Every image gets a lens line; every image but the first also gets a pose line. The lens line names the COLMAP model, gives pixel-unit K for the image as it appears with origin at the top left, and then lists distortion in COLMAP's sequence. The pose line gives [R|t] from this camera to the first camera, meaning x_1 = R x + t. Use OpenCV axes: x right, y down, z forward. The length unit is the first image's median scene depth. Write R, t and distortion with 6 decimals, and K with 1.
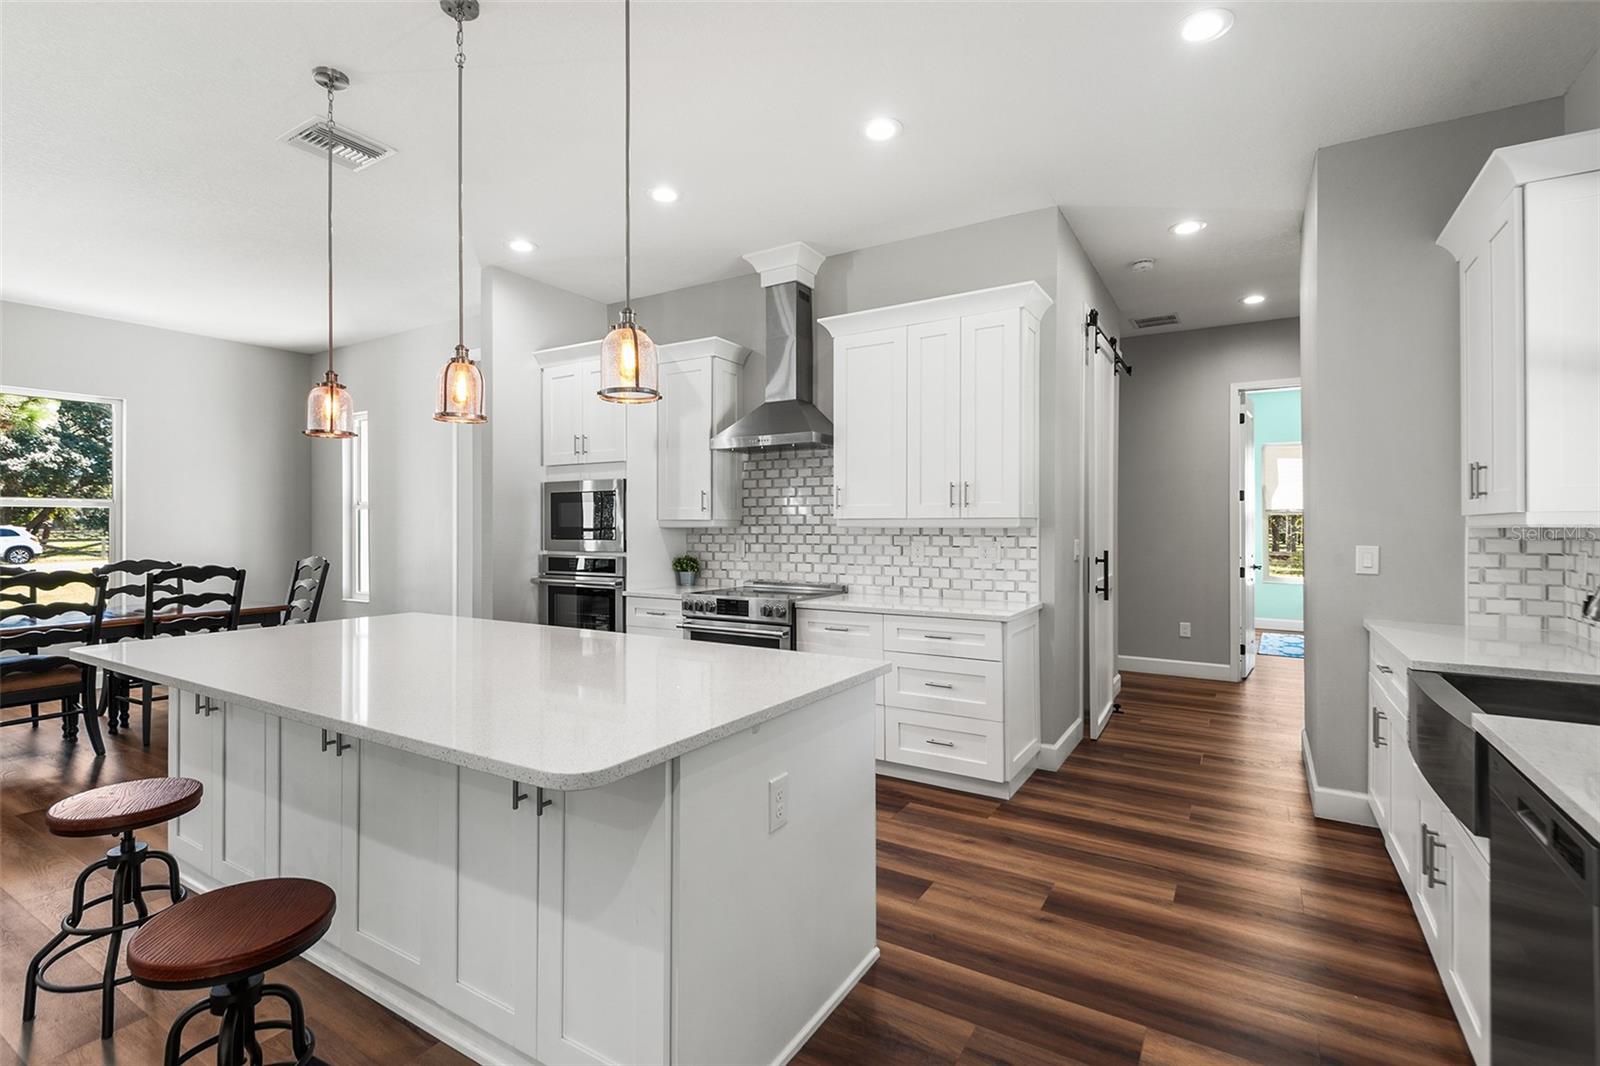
lens RADIAL K [[742.2, 0, 796.2], [0, 742.2, 527.1], [0, 0, 1]] dist [0.008038, -0.005113]
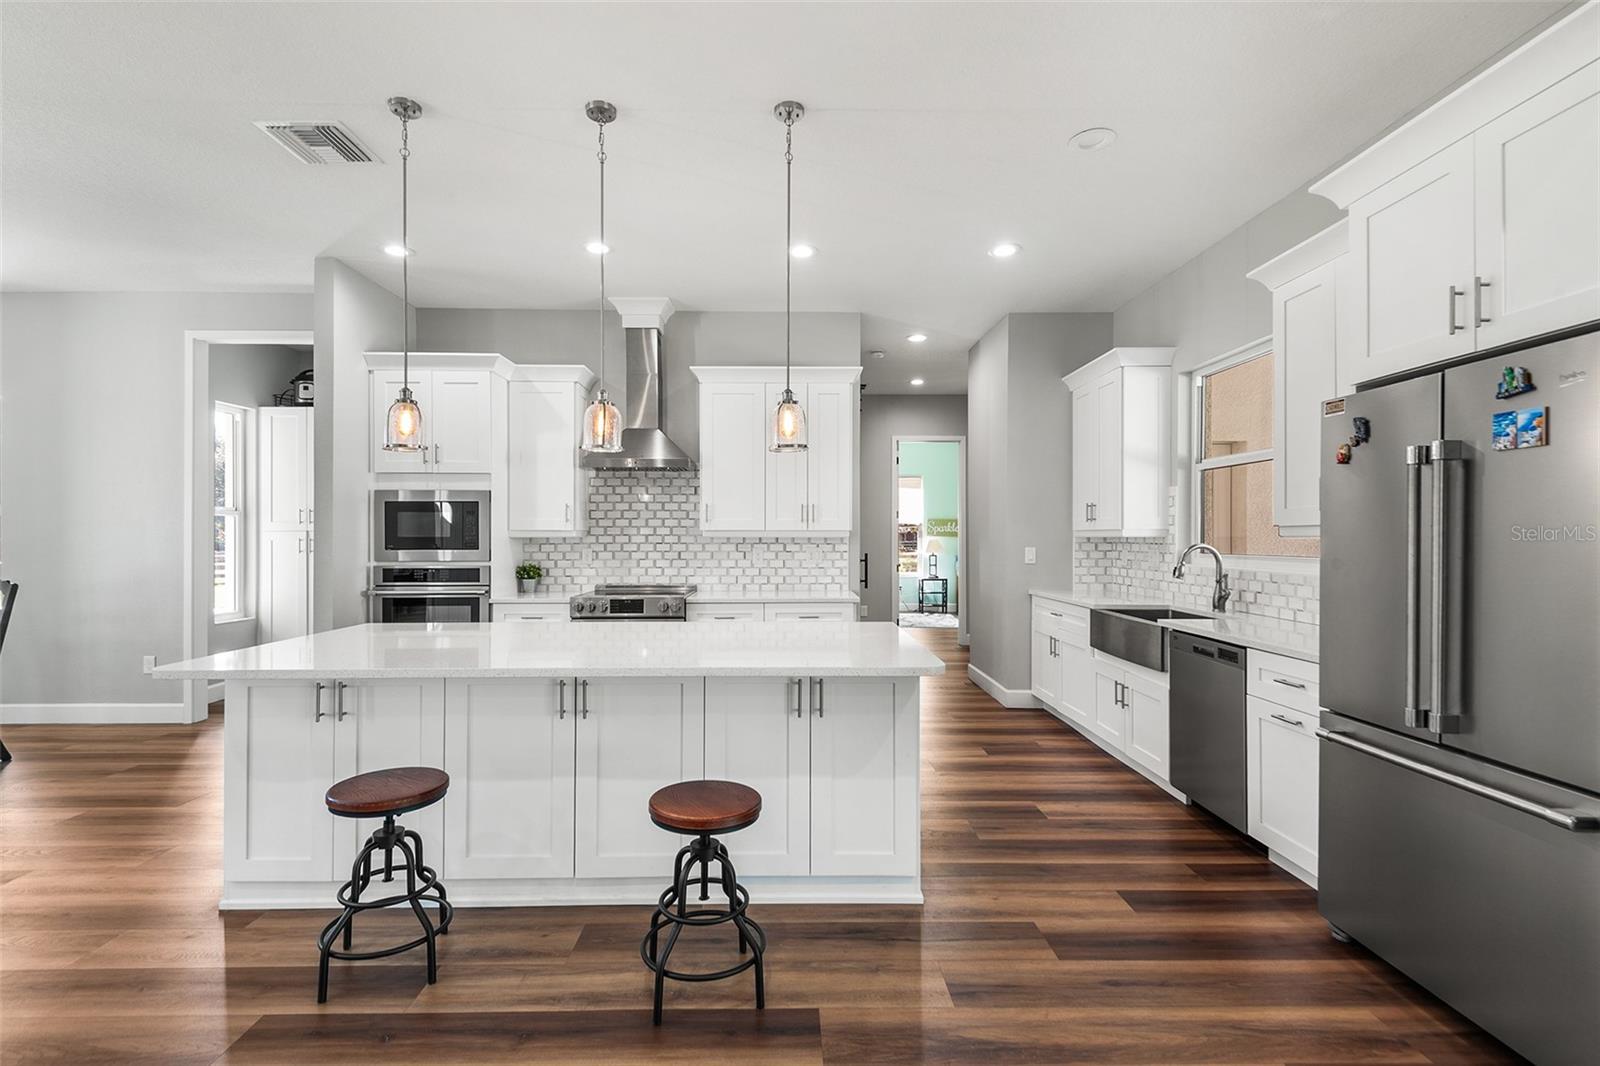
lens RADIAL K [[742.2, 0, 802.0], [0, 742.2, 536.8], [0, 0, 1]] dist [0.008038, -0.005113]
pose [[0.837065, 0.000202, 0.547104, -0.452291], [0.000831, 0.999998, -0.001641, 0.001890], [-0.547103, 0.001828, 0.837063, -0.111592]]
